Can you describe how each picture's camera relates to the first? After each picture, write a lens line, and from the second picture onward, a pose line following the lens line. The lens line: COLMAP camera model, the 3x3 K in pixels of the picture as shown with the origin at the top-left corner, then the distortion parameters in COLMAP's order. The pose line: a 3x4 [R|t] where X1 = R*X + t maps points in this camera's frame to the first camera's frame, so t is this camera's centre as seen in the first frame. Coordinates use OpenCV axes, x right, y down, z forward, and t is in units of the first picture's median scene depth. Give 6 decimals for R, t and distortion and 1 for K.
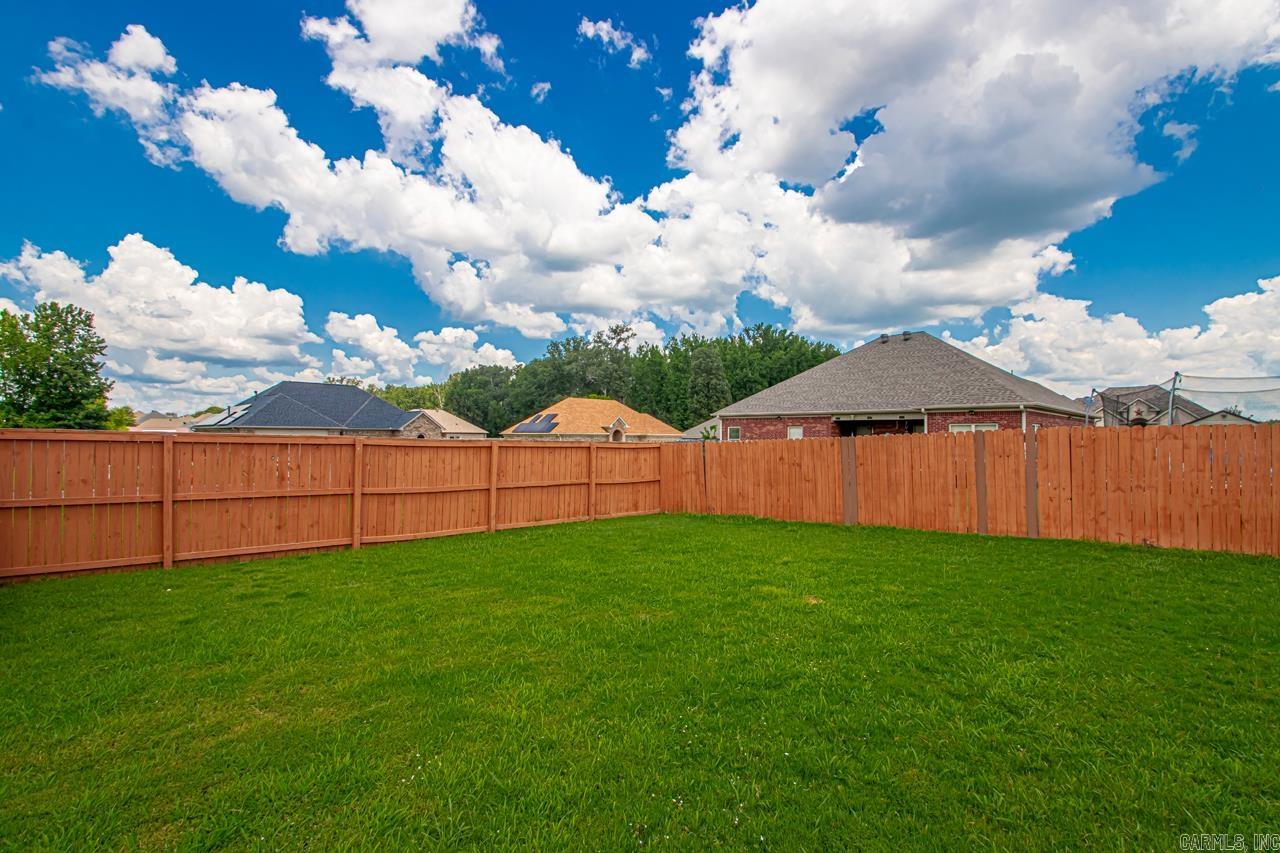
lens RADIAL K [[589.9, 0, 650.9], [0, 589.9, 425.8], [0, 0, 1]] dist [0.012266, -0.012931]
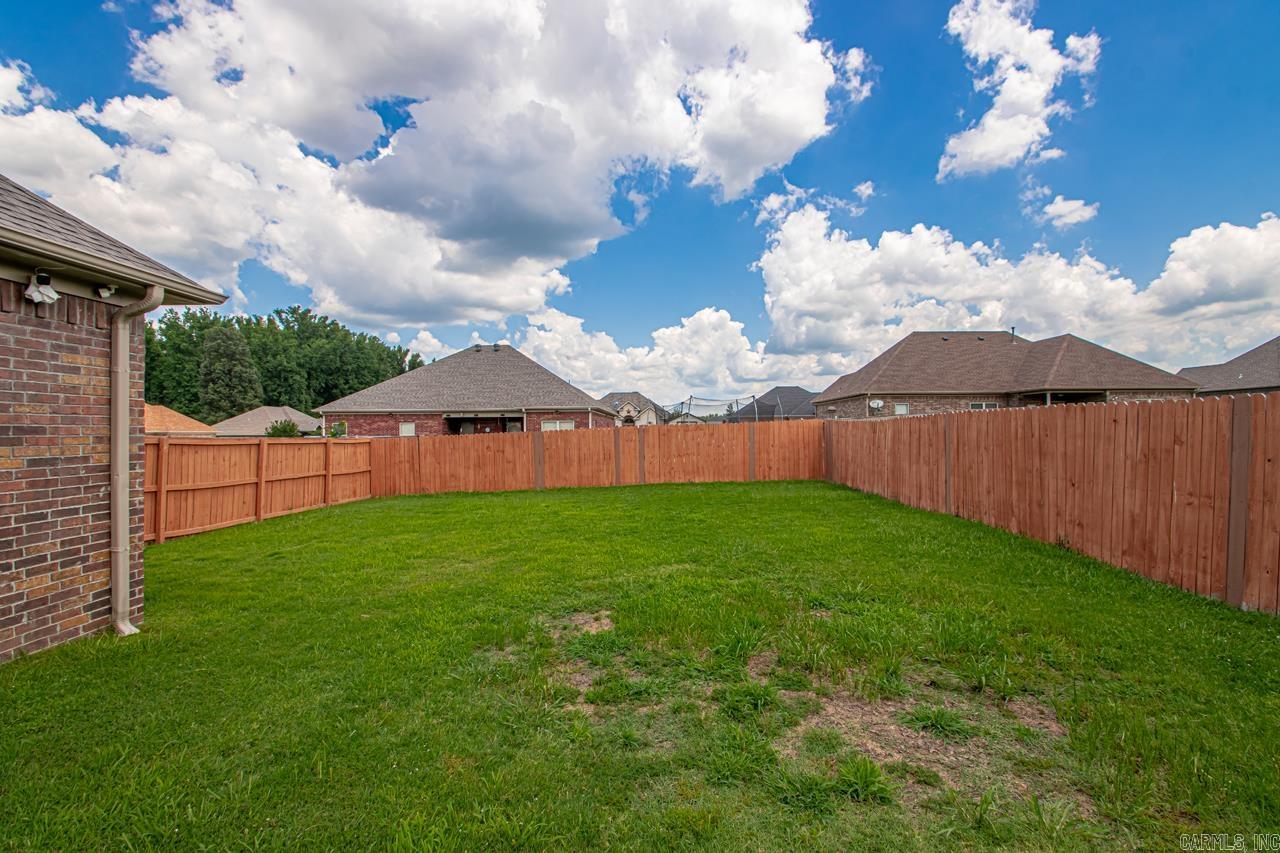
lens RADIAL K [[589.9, 0, 640.7], [0, 589.9, 419.0], [0, 0, 1]] dist [0.012266, -0.012931]
pose [[0.741331, 0.000866, 0.671139, -0.297457], [0.000211, 0.999999, -0.001523, -0.006122], [-0.671139, 0.001271, 0.741330, -0.181513]]
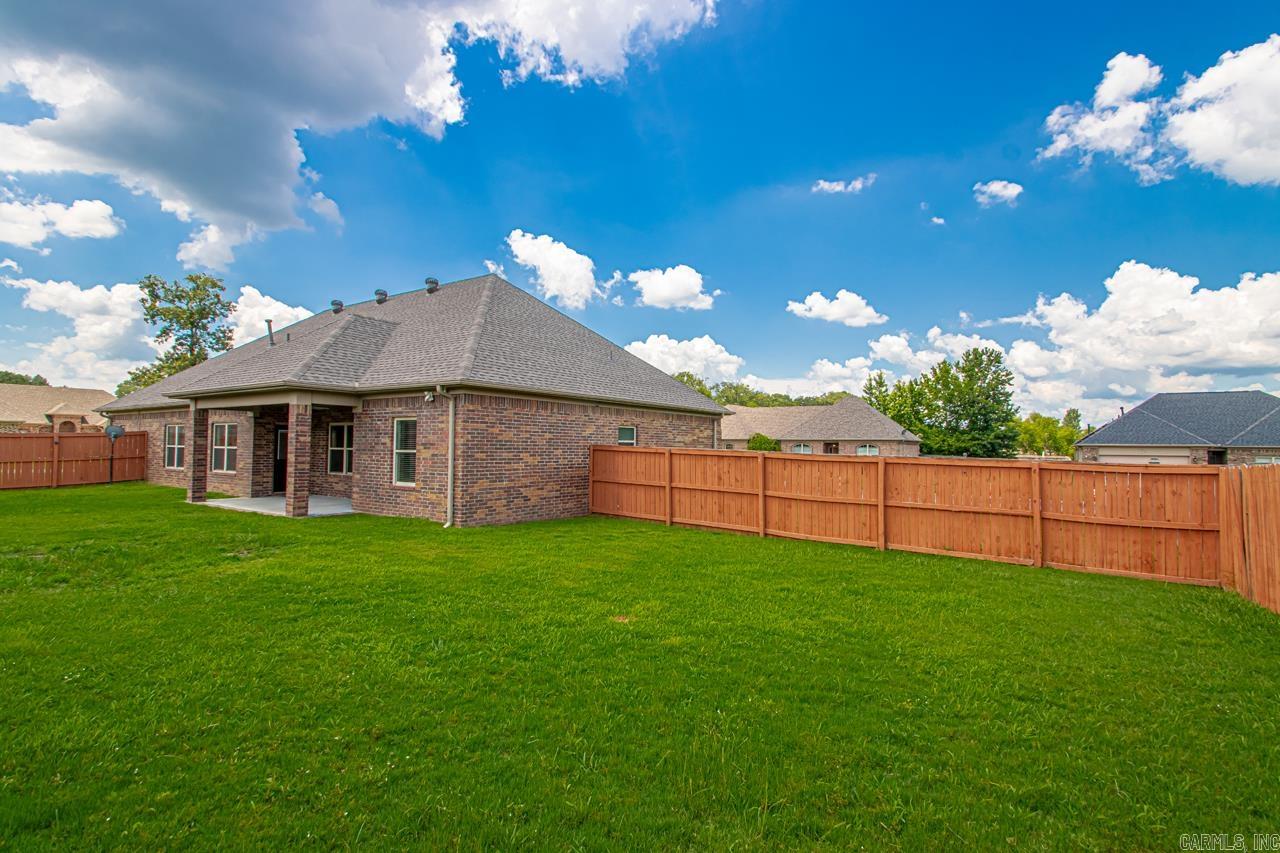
lens RADIAL K [[589.9, 0, 647.5], [0, 589.9, 428.7], [0, 0, 1]] dist [0.012266, -0.012931]
pose [[0.178449, -0.032148, -0.983424, 0.537116], [0.006672, 0.999483, -0.031462, 0.005151], [0.983927, -0.000947, 0.178571, 0.364539]]
